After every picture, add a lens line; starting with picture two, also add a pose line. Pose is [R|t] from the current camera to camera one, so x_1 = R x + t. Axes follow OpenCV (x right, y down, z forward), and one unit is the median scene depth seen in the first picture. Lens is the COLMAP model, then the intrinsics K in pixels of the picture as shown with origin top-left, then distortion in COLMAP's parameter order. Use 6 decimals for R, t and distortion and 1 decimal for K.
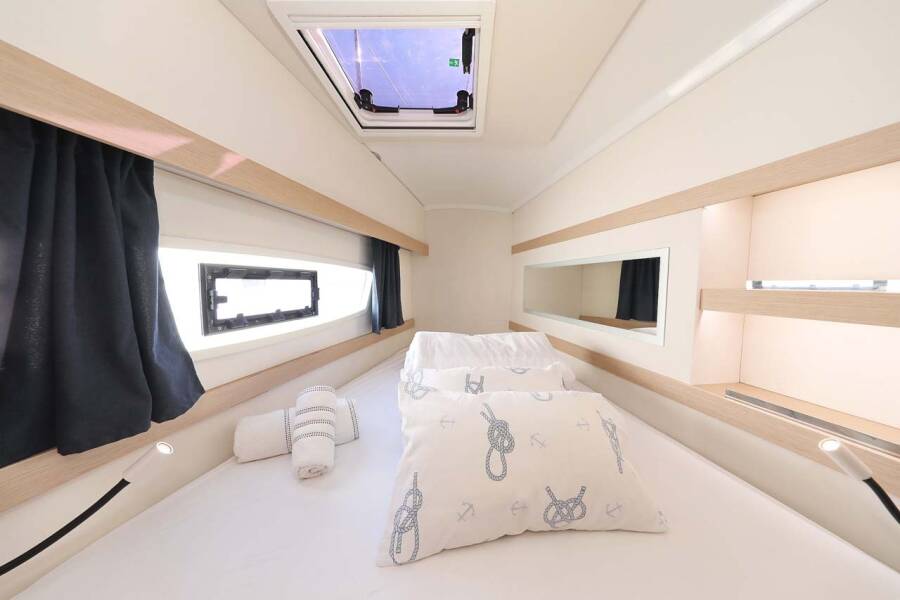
lens RADIAL K [[289.0, 0, 454.1], [0, 289.0, 309.3], [0, 0, 1]] dist [0.007261, -0.000042]
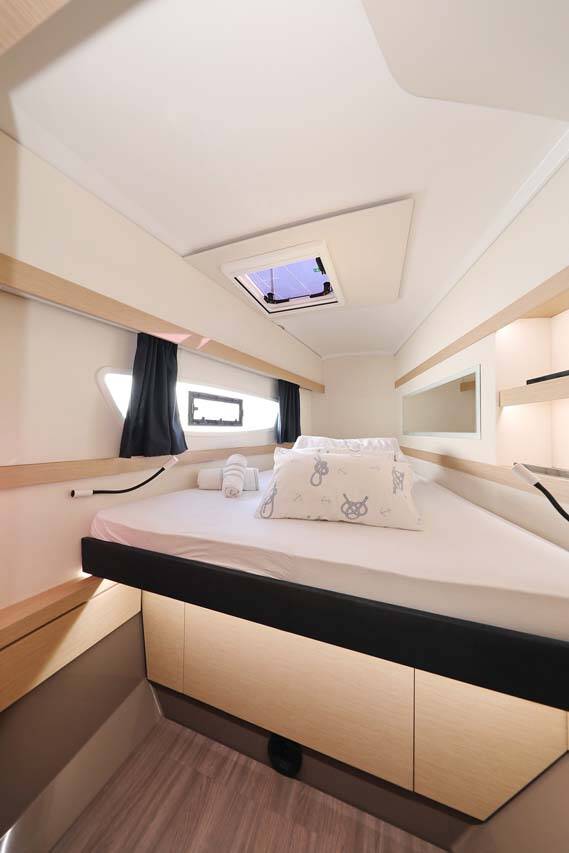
lens RADIAL K [[273.9, 0, 280.9], [0, 273.9, 427.9], [0, 0, 1]] dist [0.007261, -0.000042]
pose [[0.940927, -0.013872, -0.338326, 0.372897], [-0.023267, 0.994150, -0.105471, 0.276263], [0.337810, 0.107112, 0.935100, -0.537034]]
